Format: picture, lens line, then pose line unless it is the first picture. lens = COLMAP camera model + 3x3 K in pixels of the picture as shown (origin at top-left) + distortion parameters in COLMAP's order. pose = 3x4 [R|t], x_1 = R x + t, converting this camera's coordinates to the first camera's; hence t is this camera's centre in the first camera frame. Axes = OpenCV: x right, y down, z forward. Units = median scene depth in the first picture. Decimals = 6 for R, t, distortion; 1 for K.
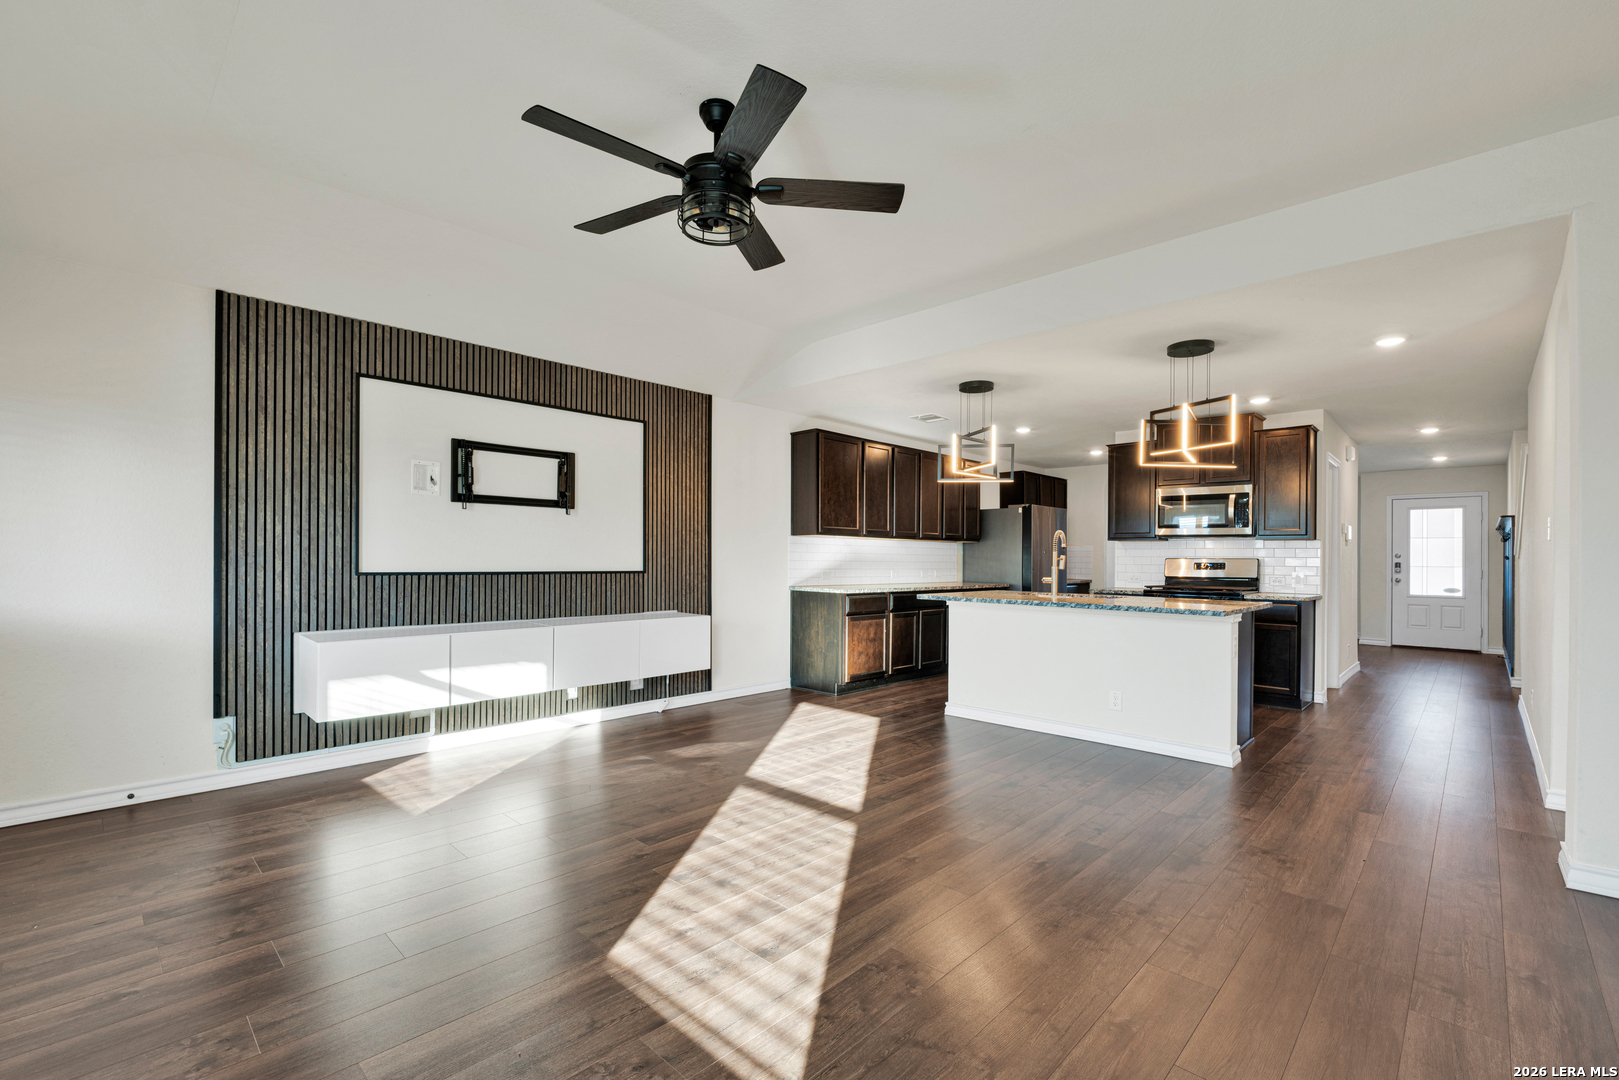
lens RADIAL K [[711.0, 0, 811.1], [0, 711.0, 545.7], [0, 0, 1]] dist [-0.005154, 0.000073]
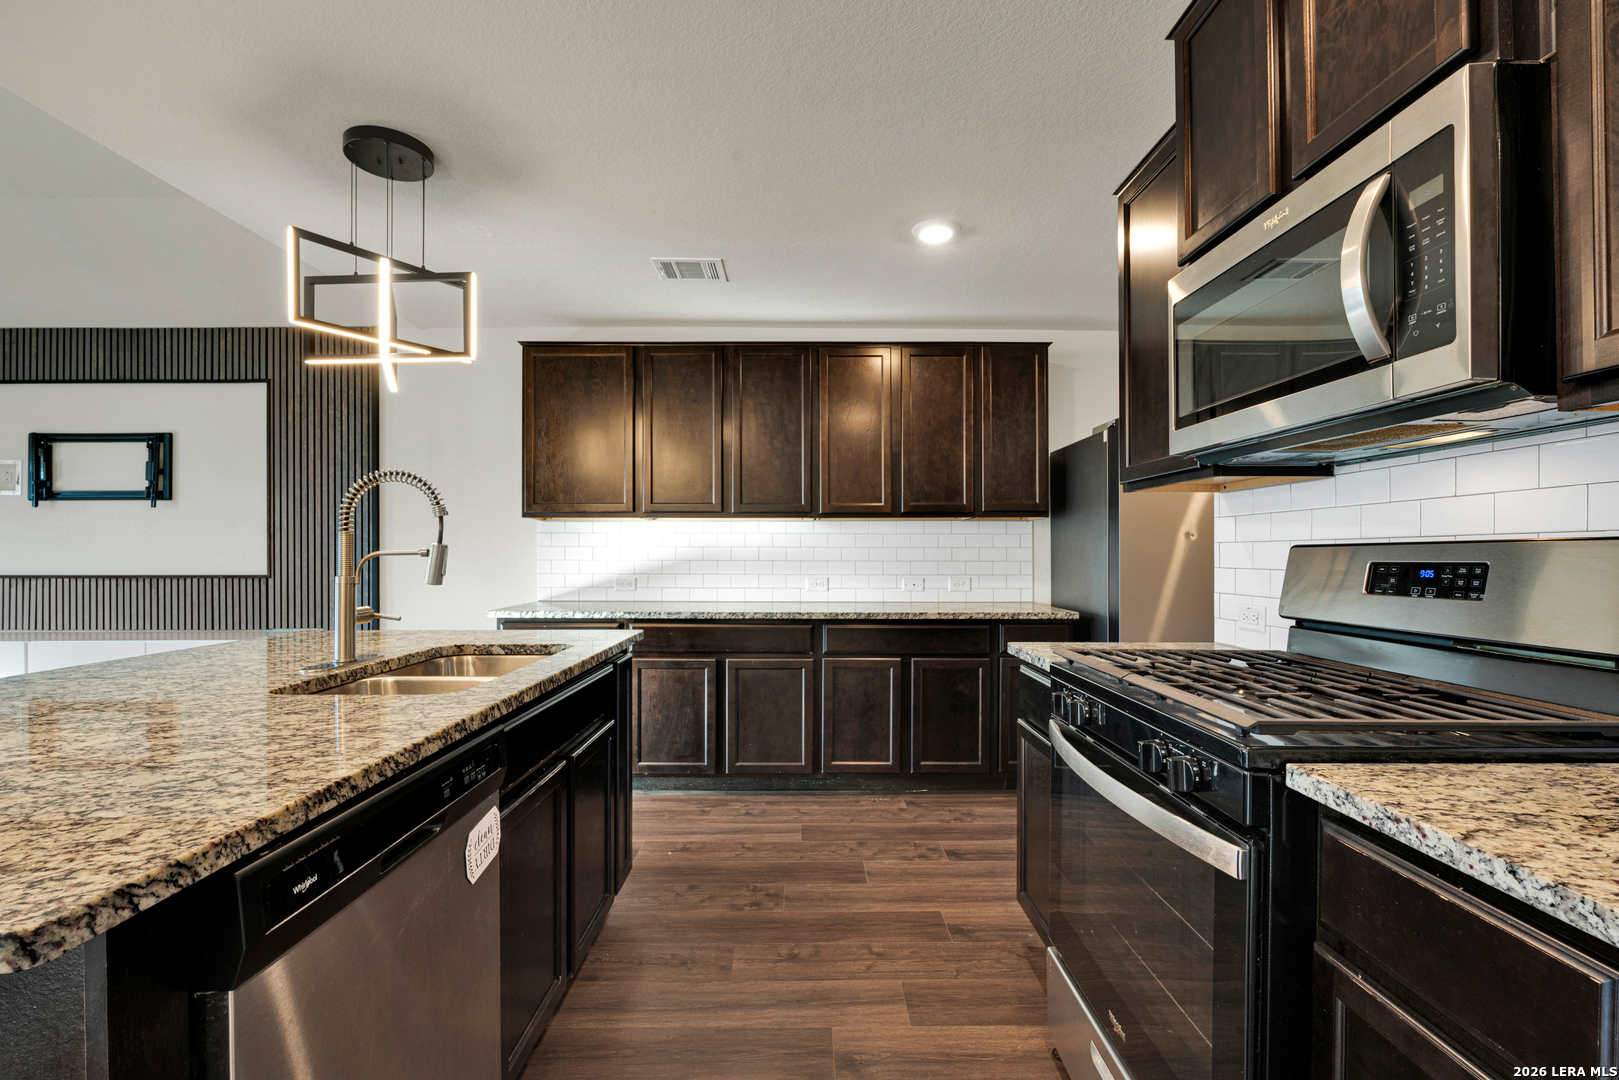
lens RADIAL K [[730.0, 0, 808.1], [0, 730.0, 554.1], [0, 0, 1]] dist [-0.001047, -0.000071]
pose [[0.683432, -0.014295, -0.729874, 0.635909], [0.020965, 0.999780, 0.000050, 0.021042], [0.729713, -0.015336, 0.683581, 0.770876]]
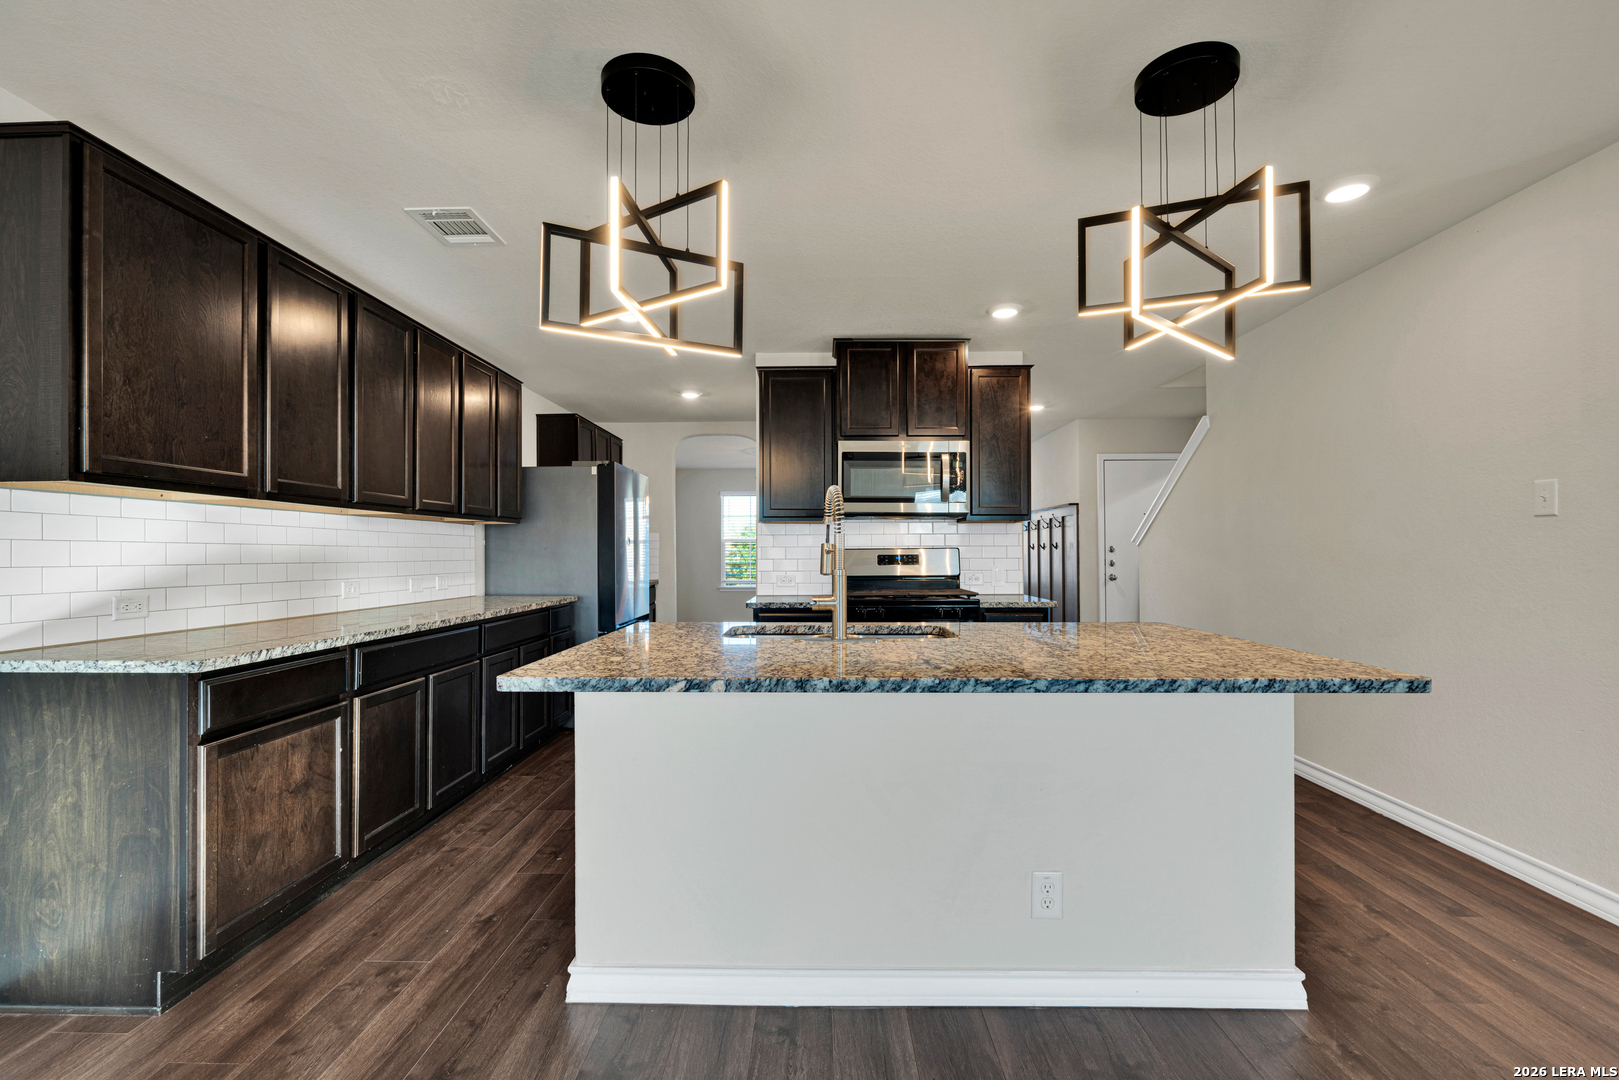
lens RADIAL K [[711.0, 0, 811.1], [0, 711.0, 545.7], [0, 0, 1]] dist [-0.005154, 0.000073]
pose [[0.741019, -0.006189, 0.671456, 0.039742], [-0.000115, 0.999956, 0.009343, 0.009576], [-0.671484, -0.007000, 0.740986, 0.585532]]
